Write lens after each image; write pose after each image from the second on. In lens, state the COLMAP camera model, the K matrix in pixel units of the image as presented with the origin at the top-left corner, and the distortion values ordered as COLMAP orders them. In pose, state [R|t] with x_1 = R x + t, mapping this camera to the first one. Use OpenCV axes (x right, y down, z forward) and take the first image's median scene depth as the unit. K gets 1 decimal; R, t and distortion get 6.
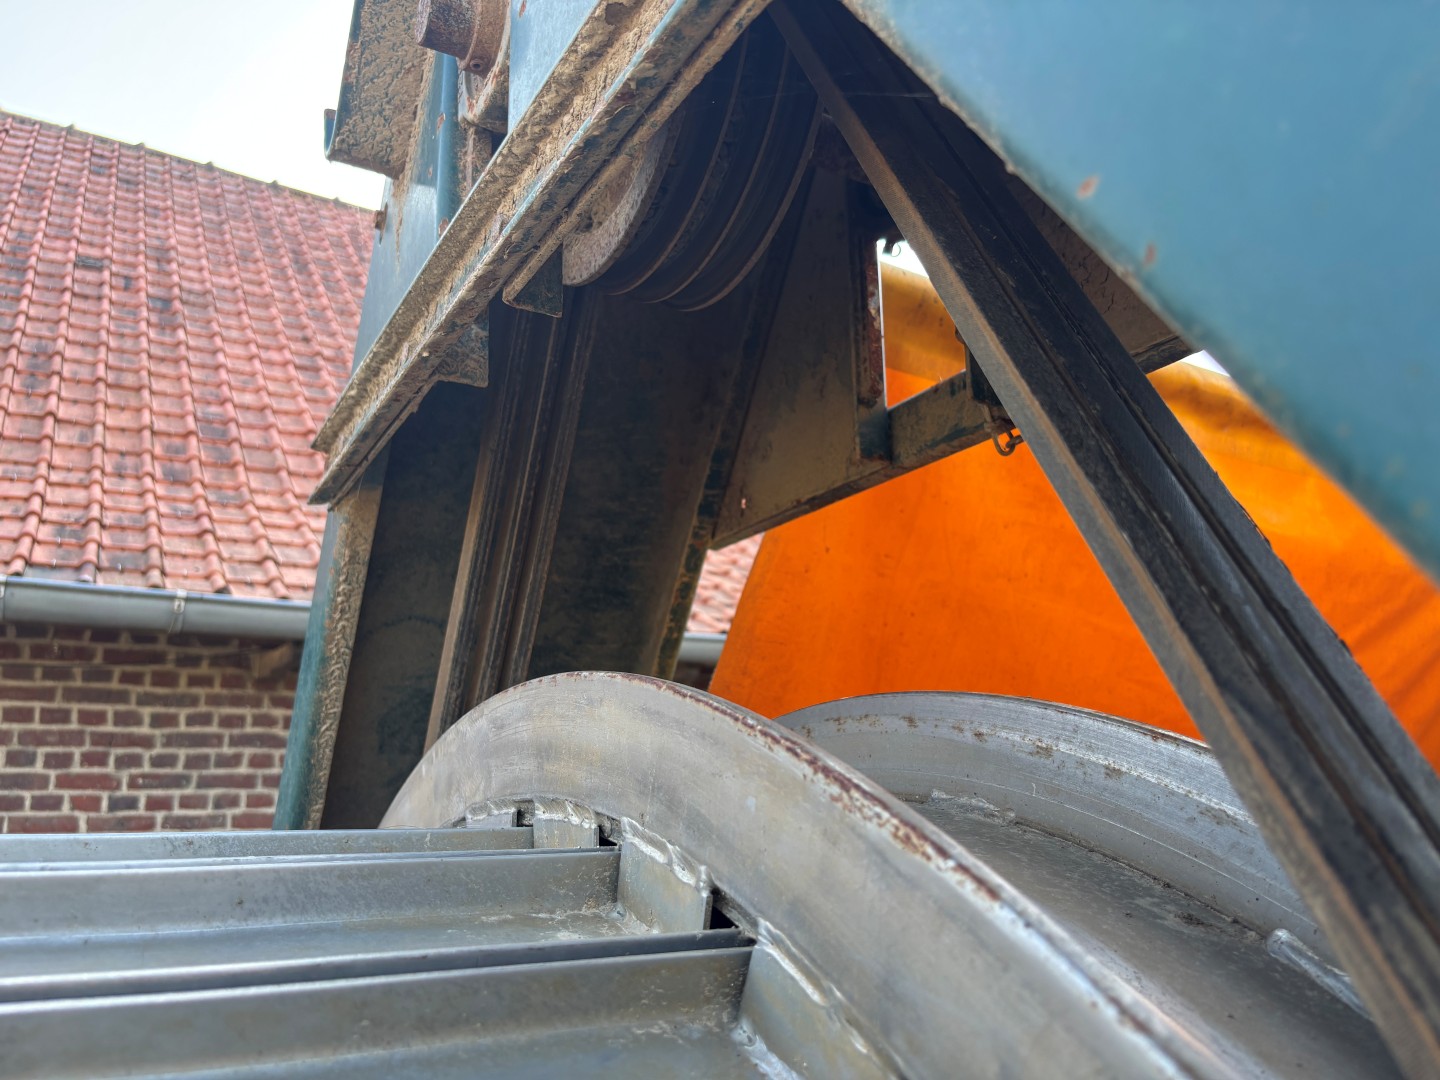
lens RADIAL K [[1096.6, 0, 720.4], [0, 1096.6, 547.7], [0, 0, 1]] dist [0.018392, -0.047829]
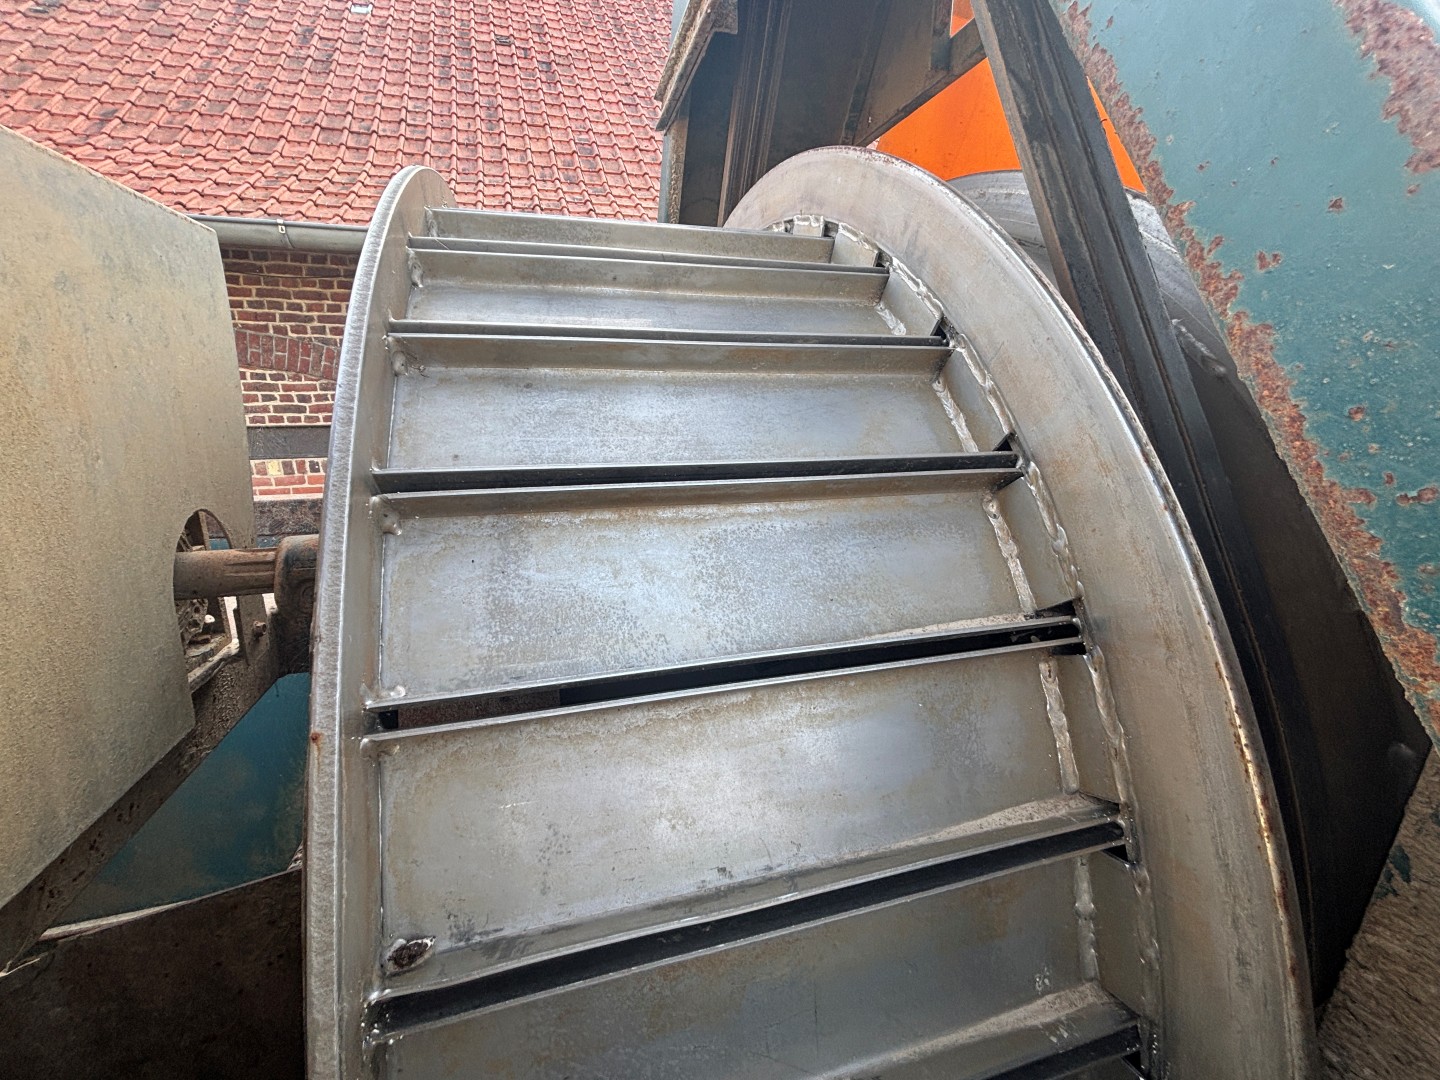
lens RADIAL K [[586.1, 0, 714.4], [0, 586.1, 545.6], [0, 0, 1]] dist [0.000509, -0.000104]
pose [[0.970385, 0.075717, -0.229389, 0.092278], [0.039598, 0.886900, 0.460261, 0.254053], [0.238295, -0.455714, 0.857636, -0.511450]]
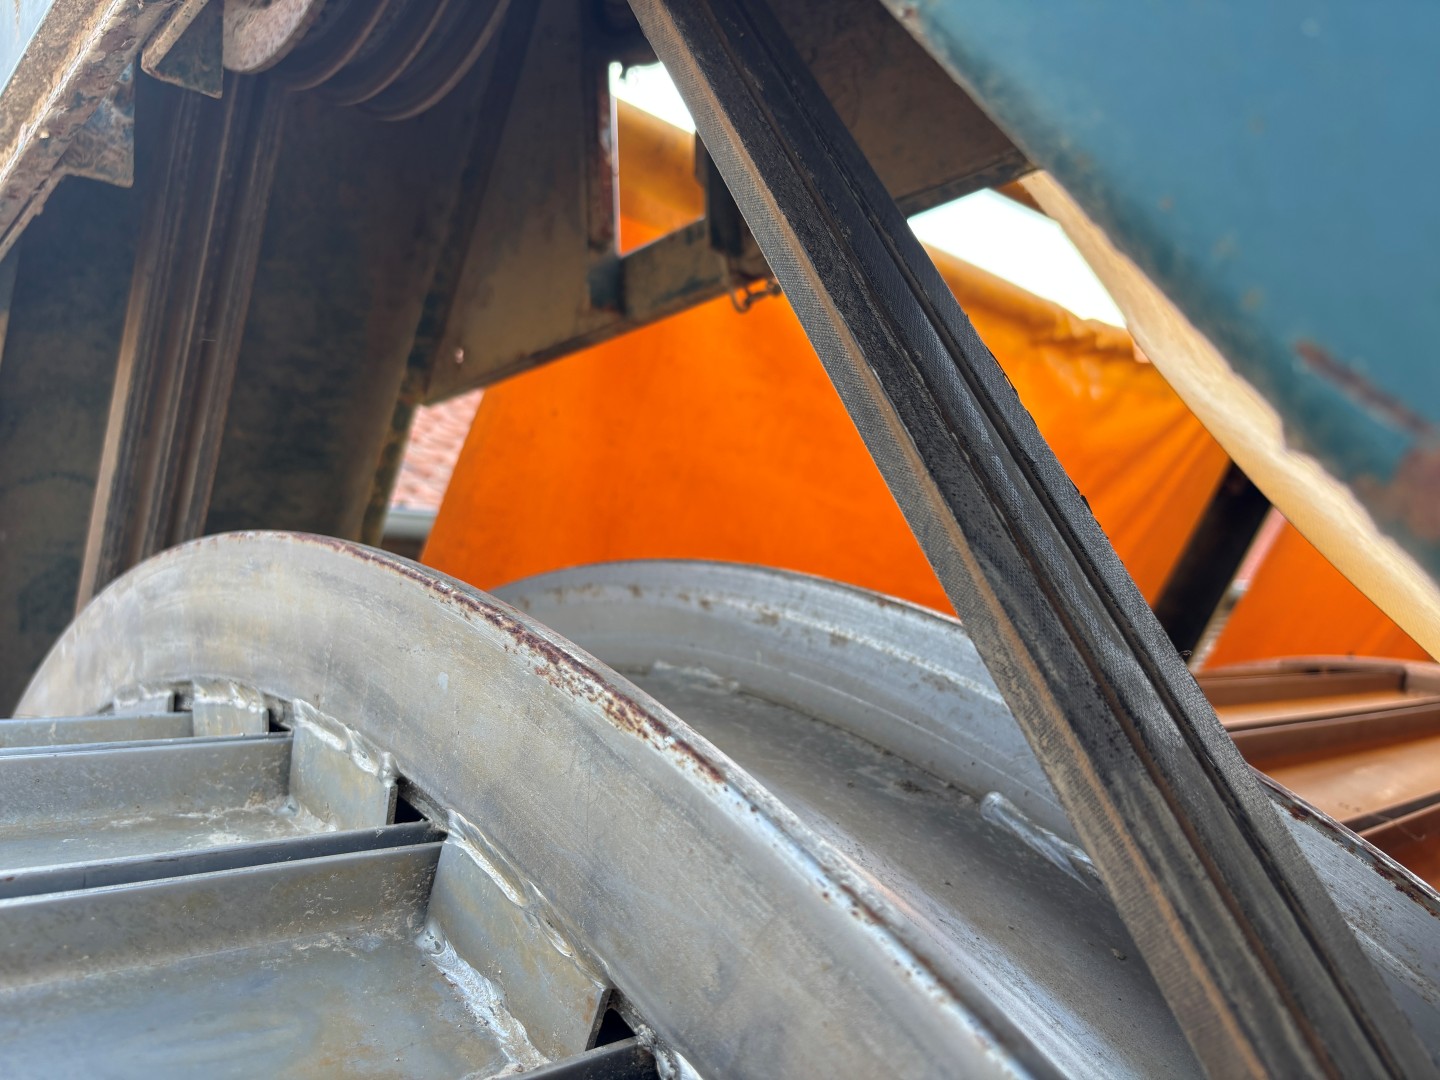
lens RADIAL K [[1096.6, 0, 723.7], [0, 1096.6, 549.2], [0, 0, 1]] dist [0.018392, -0.047829]
pose [[0.969770, 0.007454, 0.243908, 0.021811], [-0.034428, 0.993715, 0.106516, 0.024340], [-0.241581, -0.111693, 0.963931, 0.097370]]
